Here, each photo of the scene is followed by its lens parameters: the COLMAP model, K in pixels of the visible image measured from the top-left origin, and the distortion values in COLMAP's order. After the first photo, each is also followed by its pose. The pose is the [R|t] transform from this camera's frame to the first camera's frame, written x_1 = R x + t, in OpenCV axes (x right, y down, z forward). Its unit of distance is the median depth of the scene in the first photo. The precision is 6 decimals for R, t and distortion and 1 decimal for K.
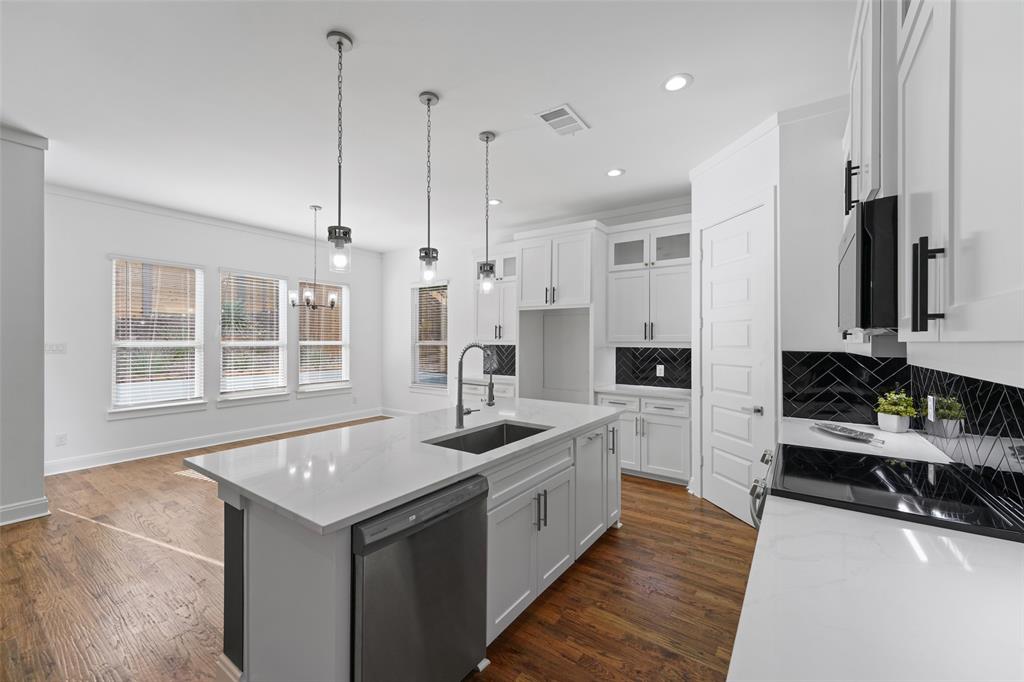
lens RADIAL K [[409.2, 0, 508.3], [0, 409.2, 337.6], [0, 0, 1]] dist [0.001231, -0.000126]
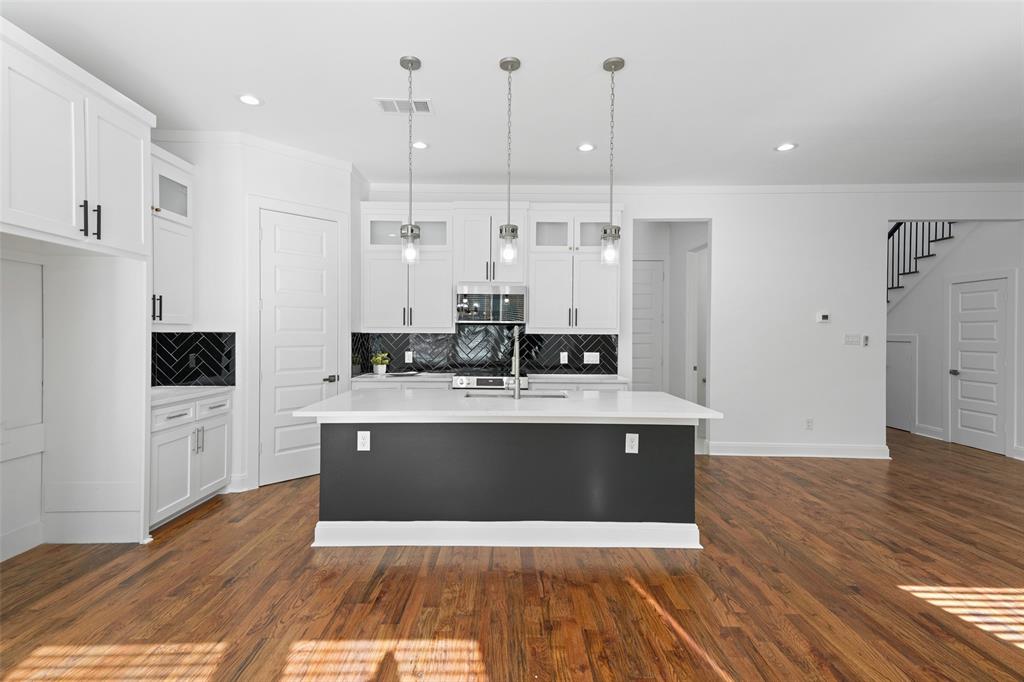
lens RADIAL K [[501.7, 0, 504.2], [0, 501.7, 334.1], [0, 0, 1]] dist [0.058363, -0.017077]
pose [[-0.580294, -0.008048, 0.814367, -0.661419], [-0.011878, 0.999928, 0.001418, 0.019303], [-0.814320, -0.008851, -0.580348, 0.977914]]
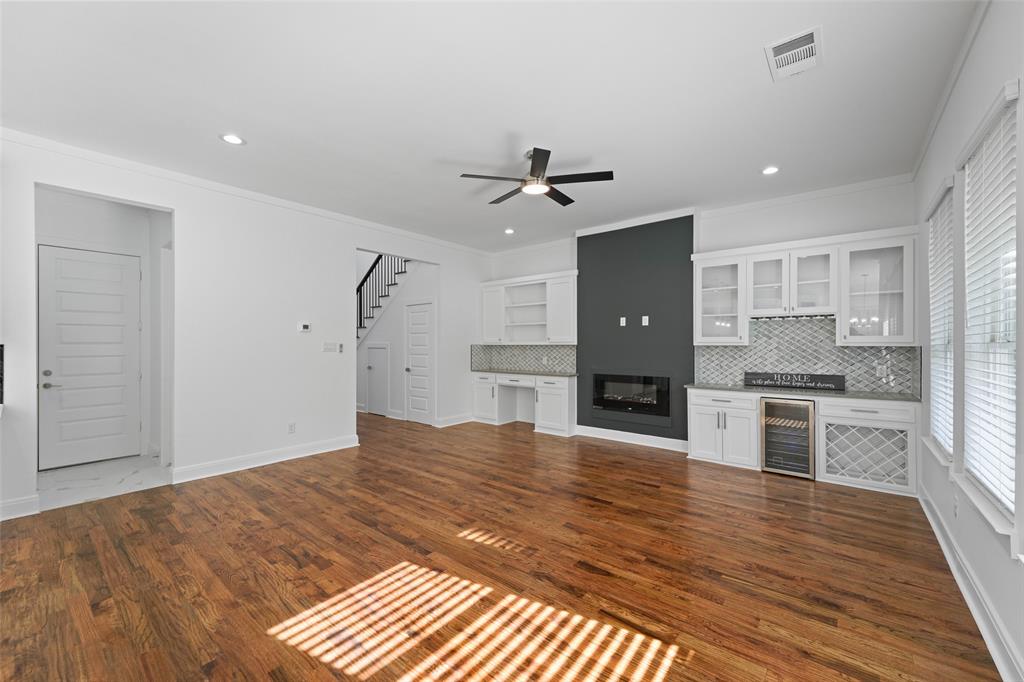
lens RADIAL K [[405.1, 0, 504.9], [0, 405.1, 344.6], [0, 0, 1]] dist [0.006242, -0.000266]
pose [[-0.996921, -0.002637, 0.078368, -0.706430], [-0.002715, 0.999996, -0.000891, 0.017068], [-0.078365, -0.001101, -0.996924, 0.650274]]
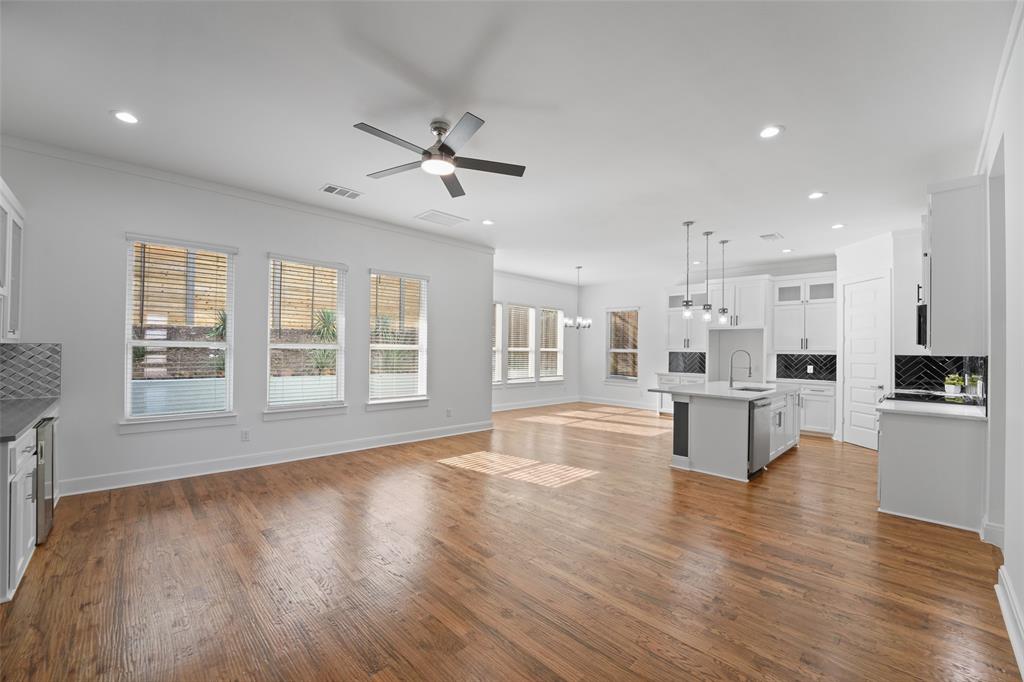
lens RADIAL K [[413.6, 0, 505.2], [0, 413.6, 346.5], [0, 0, 1]] dist [-0.028915, -0.000043]
pose [[0.980837, 0.010514, -0.194544, -0.465471], [-0.011535, 0.999925, -0.004116, 0.013949], [0.194486, 0.006281, 0.980885, -0.742022]]
